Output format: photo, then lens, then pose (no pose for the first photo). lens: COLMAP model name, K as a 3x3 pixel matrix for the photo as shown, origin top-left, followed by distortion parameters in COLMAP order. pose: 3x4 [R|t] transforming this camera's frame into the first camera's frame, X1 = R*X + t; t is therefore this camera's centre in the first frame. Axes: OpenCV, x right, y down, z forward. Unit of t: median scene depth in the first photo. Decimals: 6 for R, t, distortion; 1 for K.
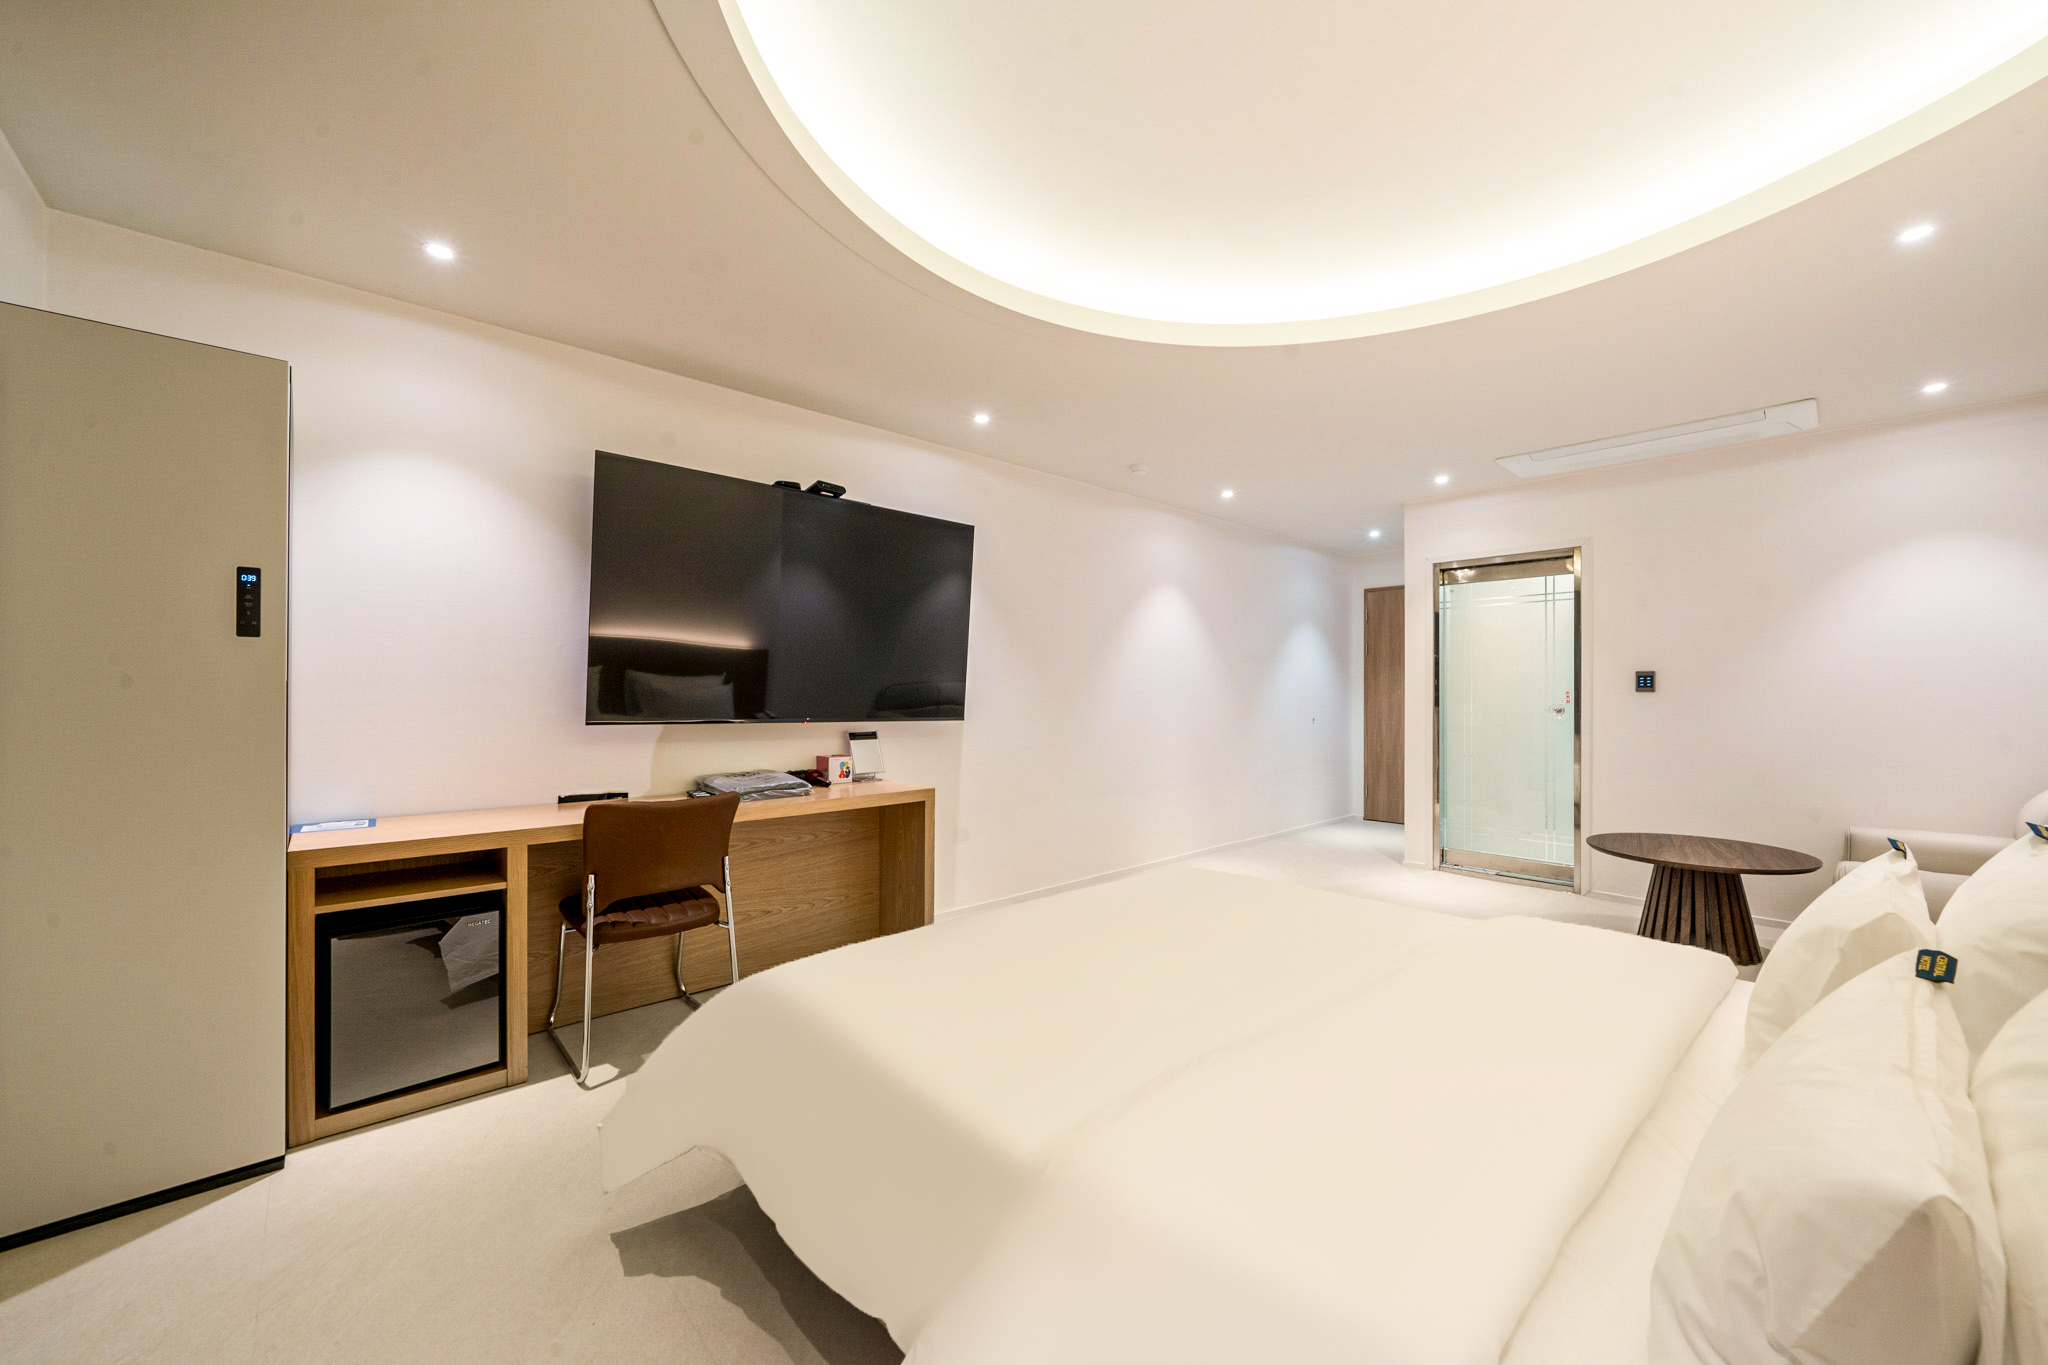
lens RADIAL K [[780.8, 0, 1054.1], [0, 780.8, 700.1], [0, 0, 1]] dist [0.008220, -0.001207]
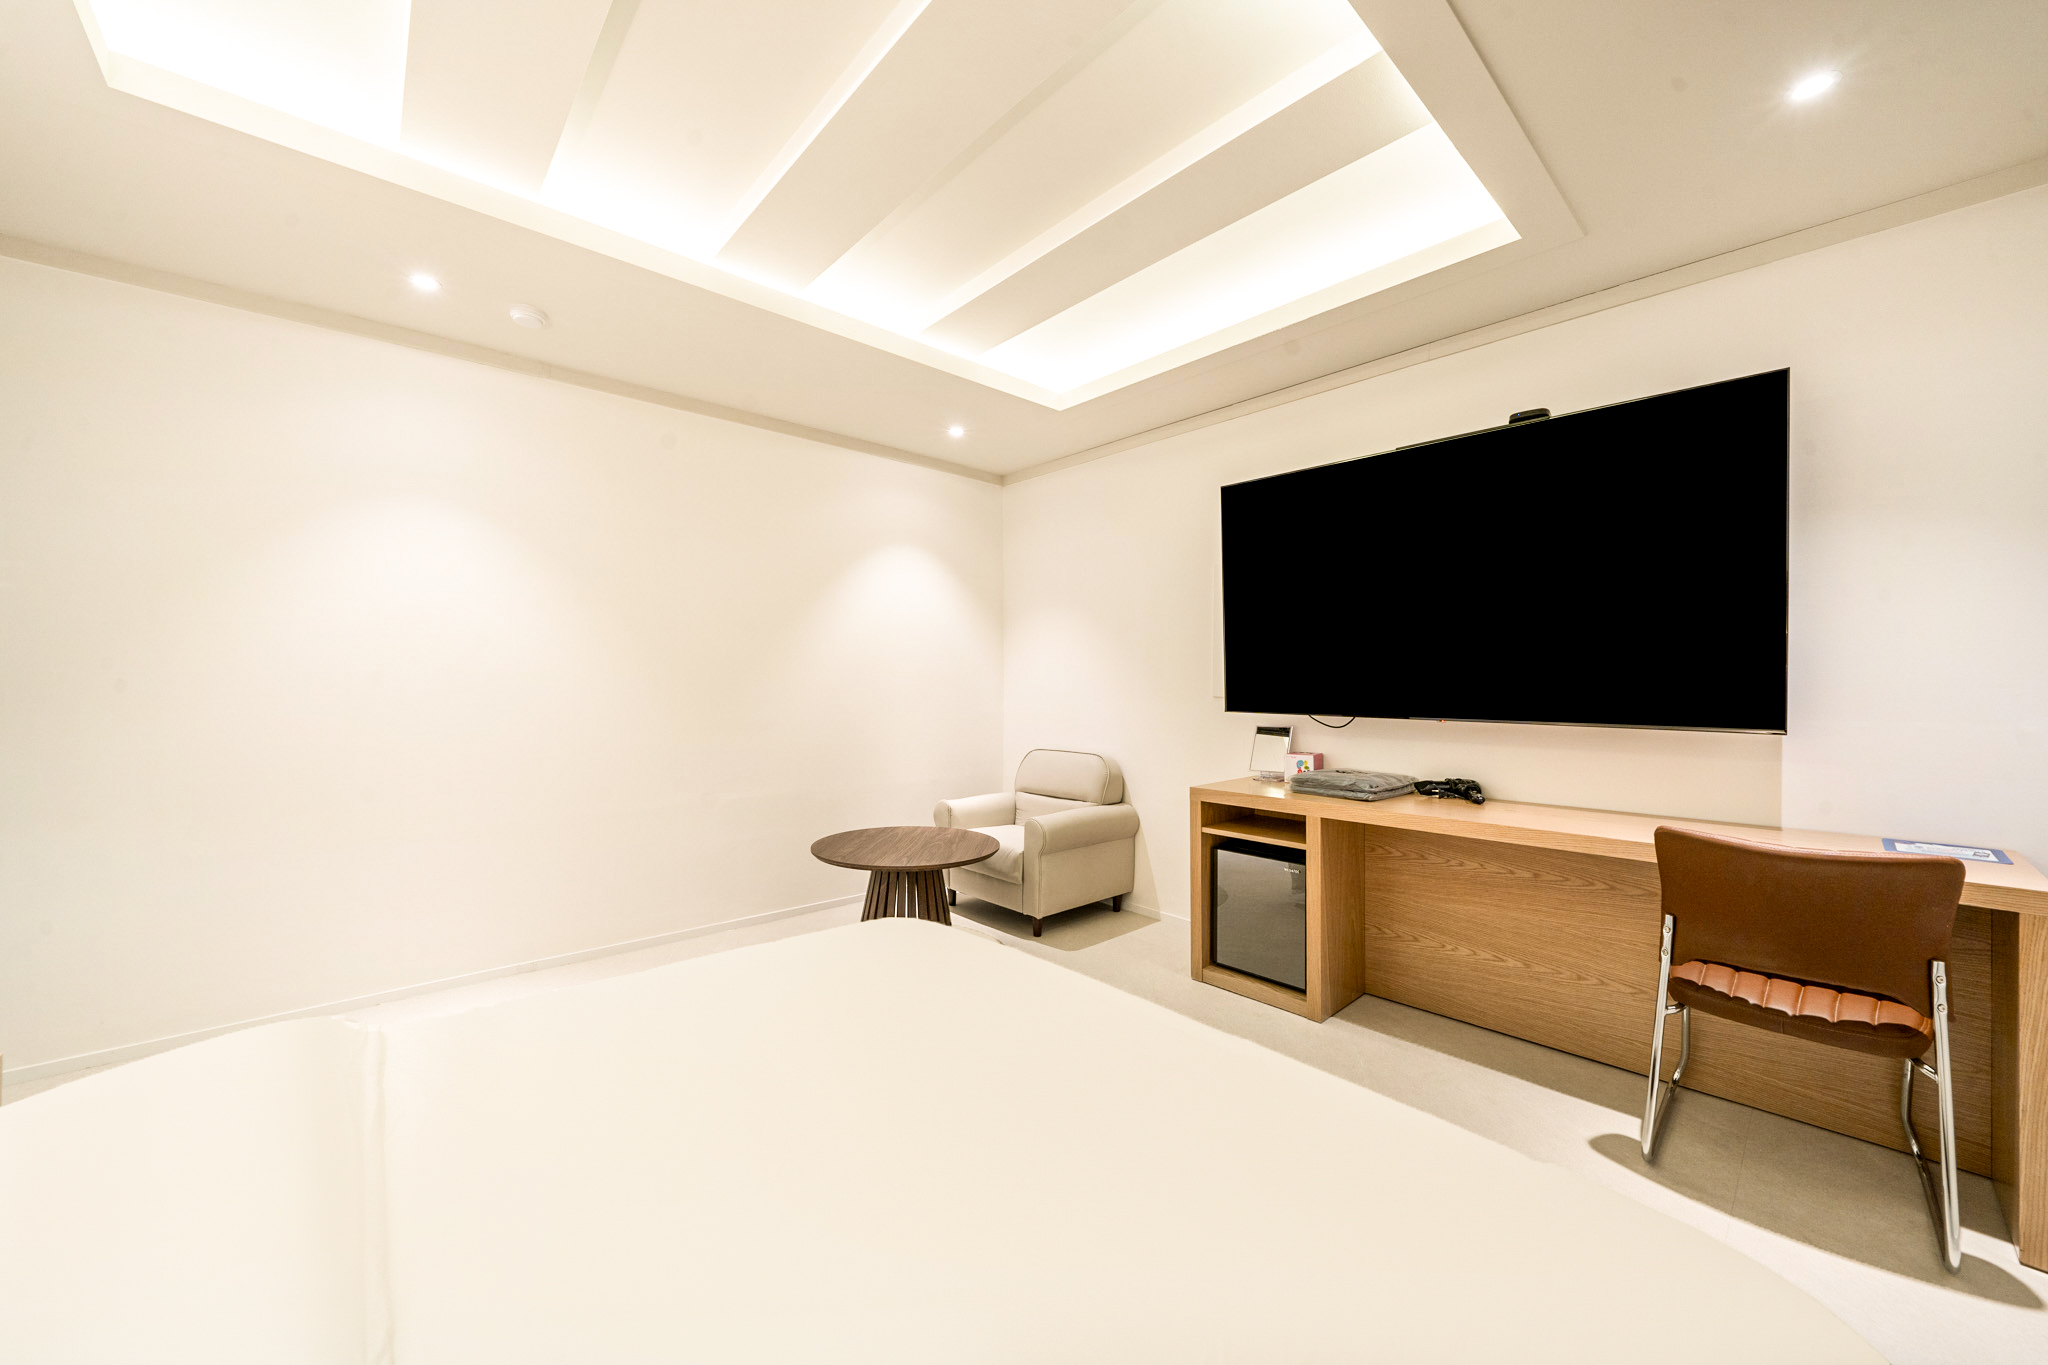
lens RADIAL K [[780.8, 0, 1010.5], [0, 780.8, 684.8], [0, 0, 1]] dist [0.008220, -0.001207]
pose [[-0.005522, -0.000814, -0.999984, 0.460569], [-0.020308, 0.999794, -0.000701, 0.000068], [0.999779, 0.020304, -0.005537, 0.515419]]
